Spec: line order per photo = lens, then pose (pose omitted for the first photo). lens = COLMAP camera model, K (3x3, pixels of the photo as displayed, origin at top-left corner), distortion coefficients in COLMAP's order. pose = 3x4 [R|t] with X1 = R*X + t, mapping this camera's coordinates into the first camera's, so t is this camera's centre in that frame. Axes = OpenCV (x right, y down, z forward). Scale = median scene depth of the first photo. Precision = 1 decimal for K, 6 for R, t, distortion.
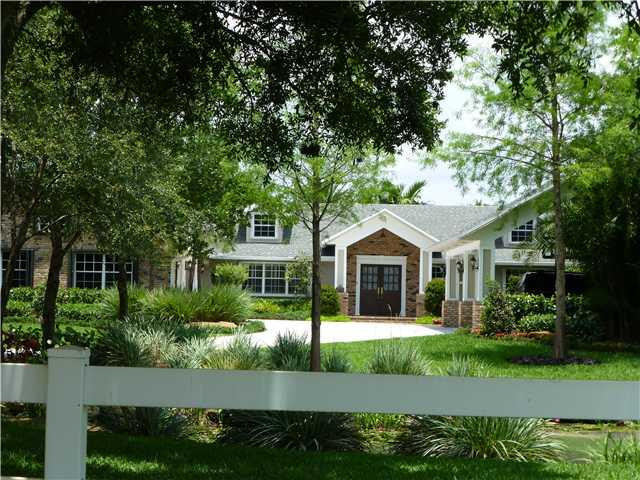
lens RADIAL K [[470.6, 0, 320.0], [0, 470.6, 240.0], [0, 0, 1]] dist [-0.005917, 0.000107]
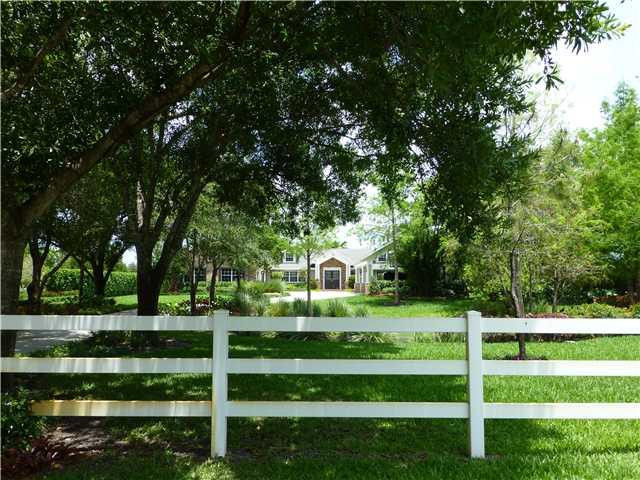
lens RADIAL K [[470.6, 0, 320.0], [0, 470.6, 240.0], [0, 0, 1]] dist [-0.005917, 0.000107]
pose [[0.997860, -0.015324, 0.063571, -0.114541], [0.013966, 0.999666, 0.021752, -0.190155], [-0.063884, -0.020818, 0.997740, -1.760458]]
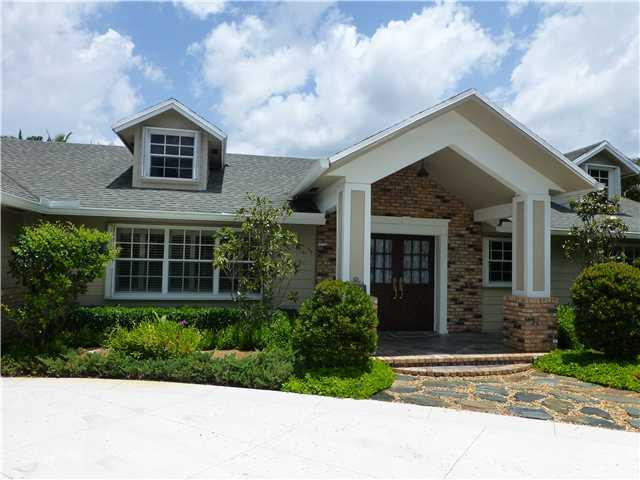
lens RADIAL K [[470.6, 0, 320.0], [0, 470.6, 240.0], [0, 0, 1]] dist [-0.005917, 0.000107]
pose [[0.987677, 0.008983, 0.156249, -0.039261], [-0.015060, 0.999174, 0.037754, 0.038637], [-0.155780, -0.039642, 0.986996, 0.483584]]
